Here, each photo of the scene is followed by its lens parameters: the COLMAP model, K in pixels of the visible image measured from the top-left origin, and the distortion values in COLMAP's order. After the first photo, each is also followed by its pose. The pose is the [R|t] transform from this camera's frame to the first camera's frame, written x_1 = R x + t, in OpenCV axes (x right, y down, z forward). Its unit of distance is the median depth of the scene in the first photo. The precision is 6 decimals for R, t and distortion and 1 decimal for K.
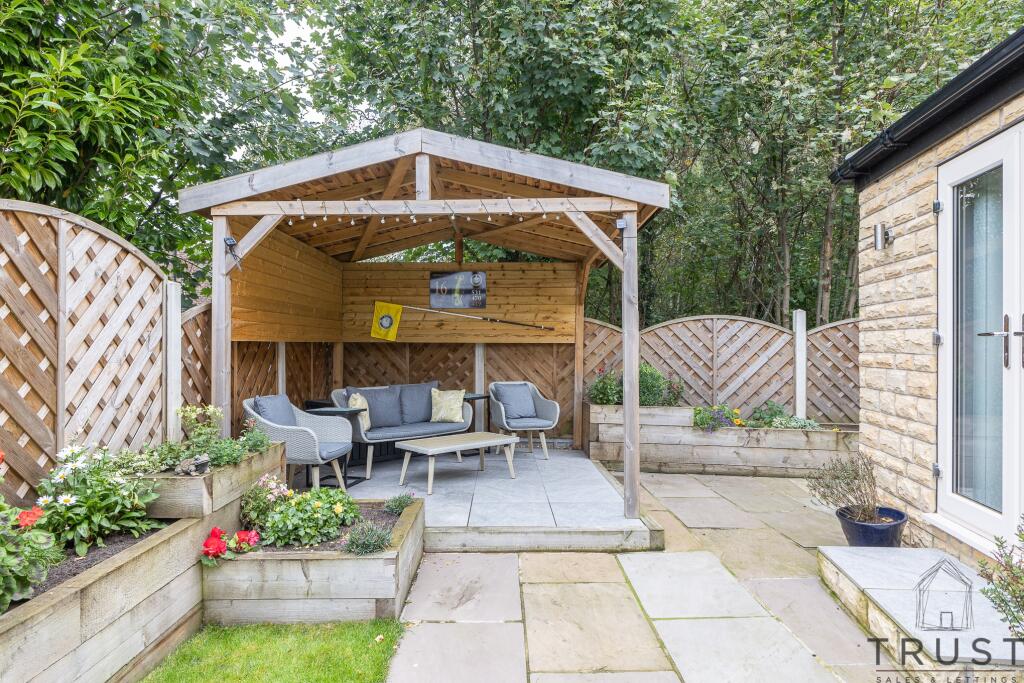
lens RADIAL K [[609.9, 0, 504.5], [0, 609.9, 340.6], [0, 0, 1]] dist [0.002983, -0.001154]
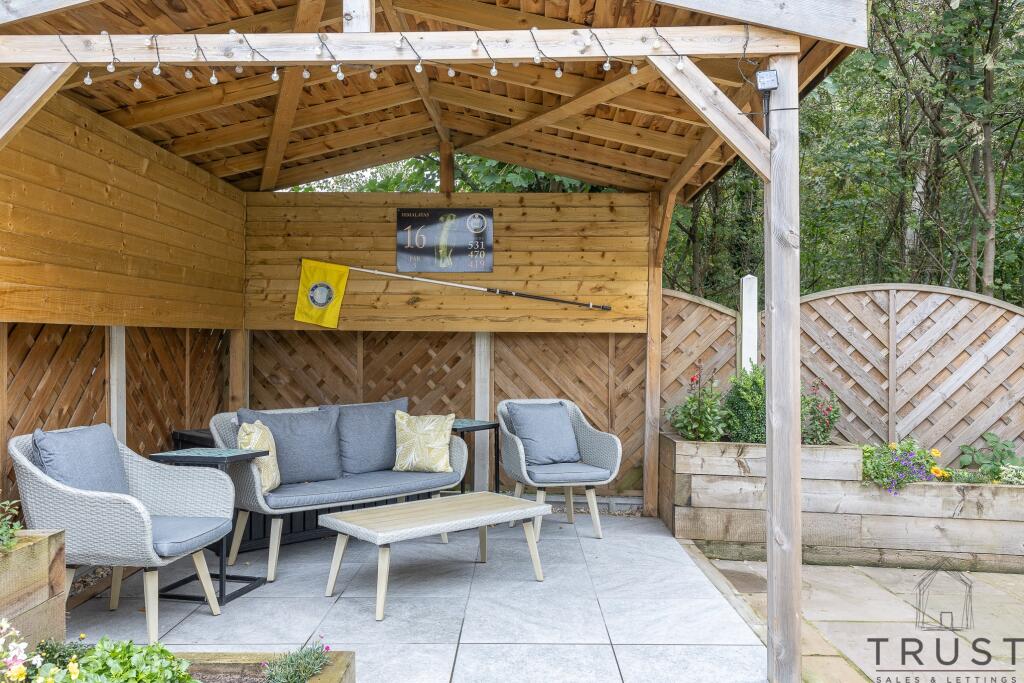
lens RADIAL K [[884.6, 0, 513.2], [0, 884.6, 336.1], [0, 0, 1]] dist [-0.119387, -0.007988]
pose [[0.999894, 0.003006, -0.014213, 0.001092], [-0.002951, 0.999988, 0.003884, 0.005952], [0.014224, -0.003842, 0.999891, 0.207767]]
